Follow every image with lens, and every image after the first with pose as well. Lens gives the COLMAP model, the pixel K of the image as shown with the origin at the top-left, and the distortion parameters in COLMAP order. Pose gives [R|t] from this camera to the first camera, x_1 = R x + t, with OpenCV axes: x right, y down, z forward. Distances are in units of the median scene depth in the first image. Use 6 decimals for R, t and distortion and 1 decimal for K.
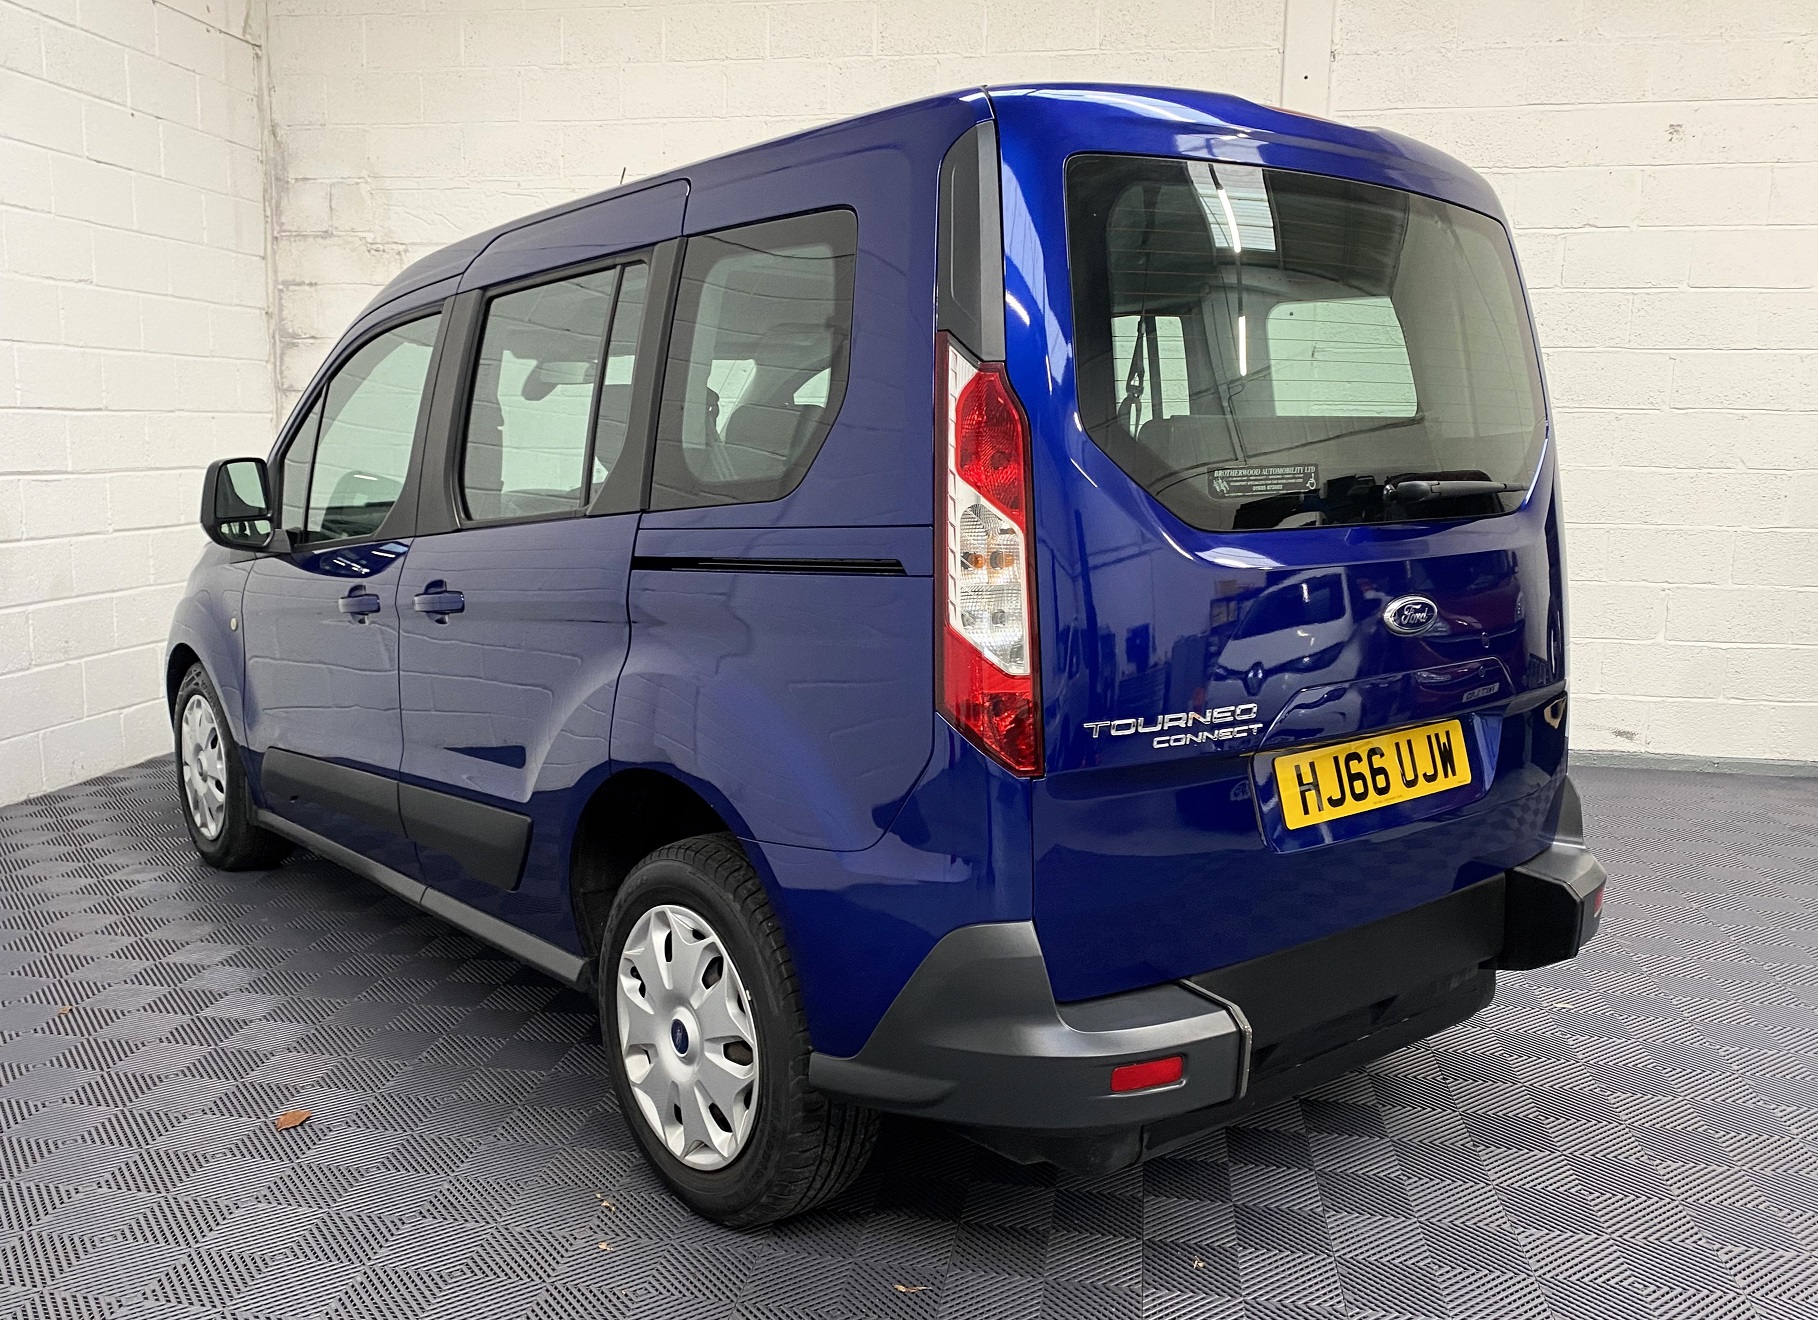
lens RADIAL K [[1547.3, 0, 891.5], [0, 1547.3, 654.6], [0, 0, 1]] dist [0.005754, 0.006627]
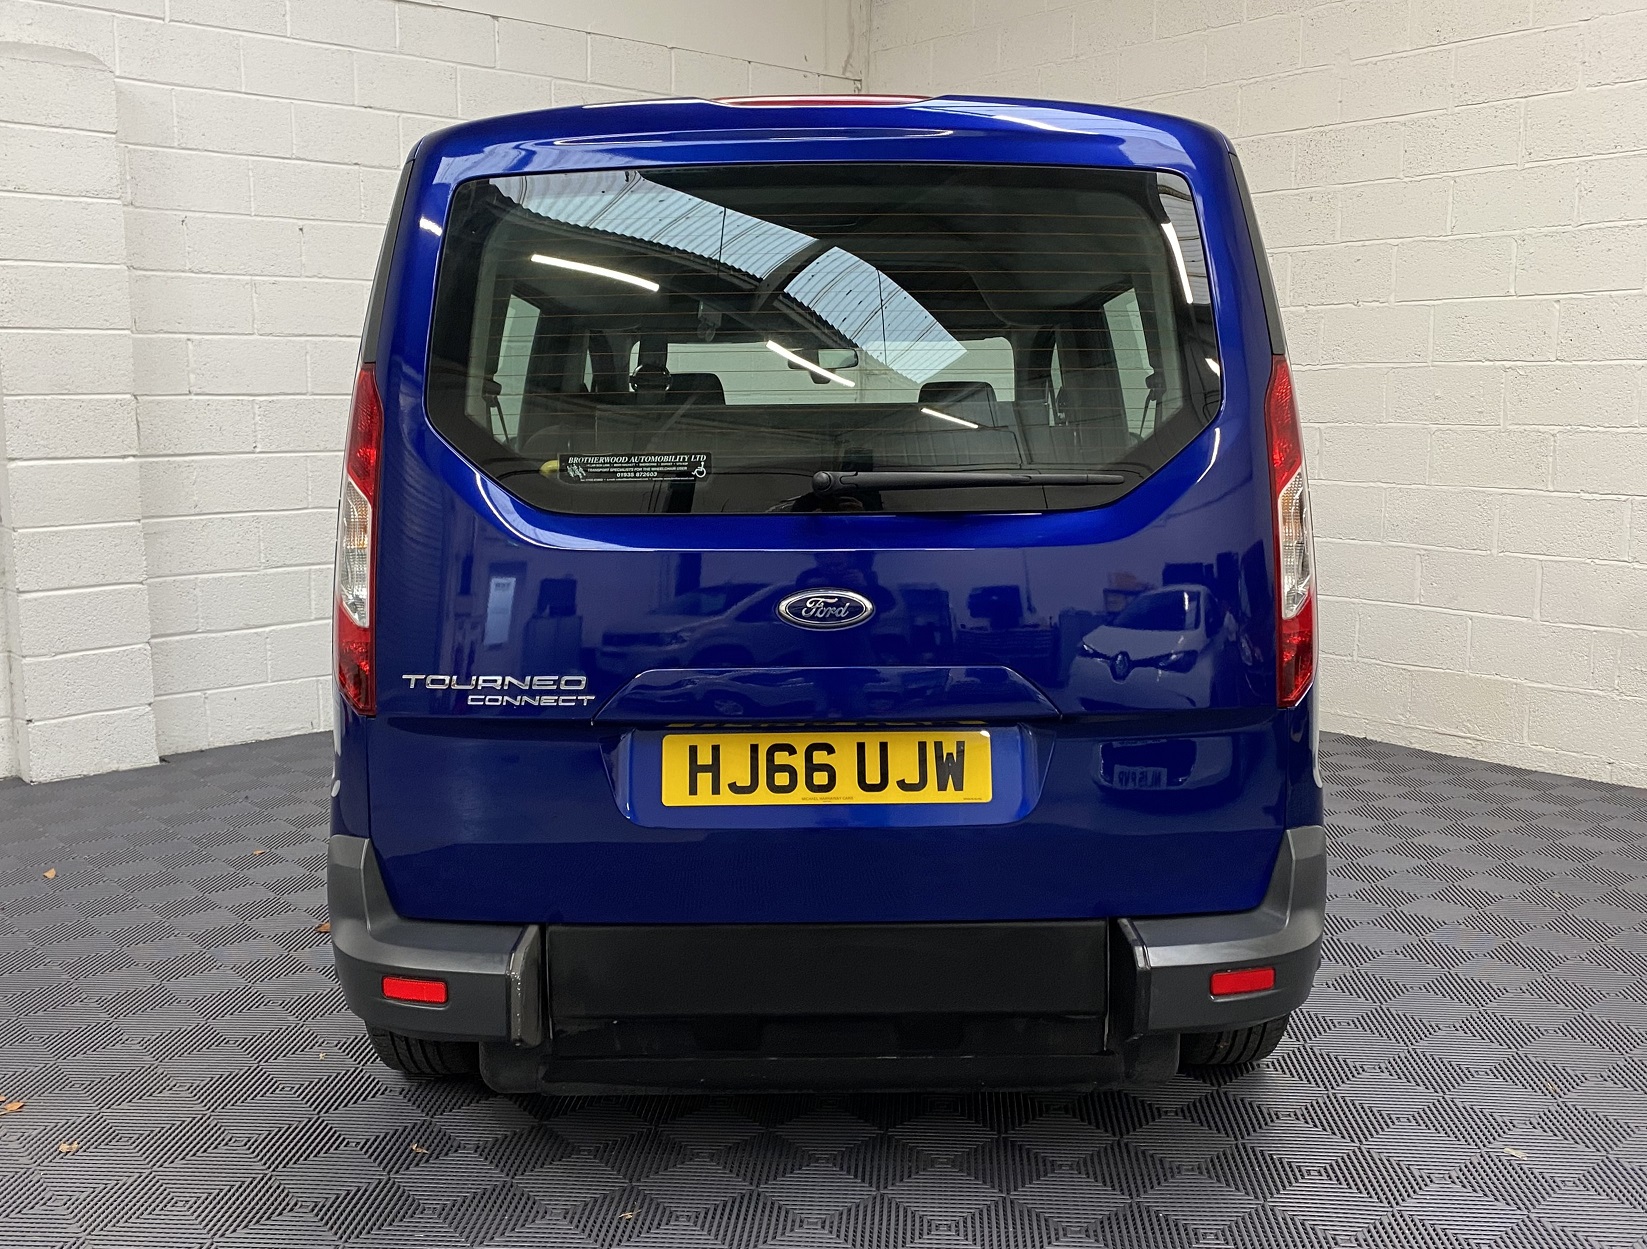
lens RADIAL K [[1435.9, 0, 852.0], [0, 1435.9, 599.2], [0, 0, 1]] dist [0.016230, 0.000266]
pose [[0.780691, 0.084968, -0.619115, 0.887853], [-0.079633, 0.996163, 0.036298, -0.065146], [0.619823, 0.020965, 0.784461, 0.306217]]
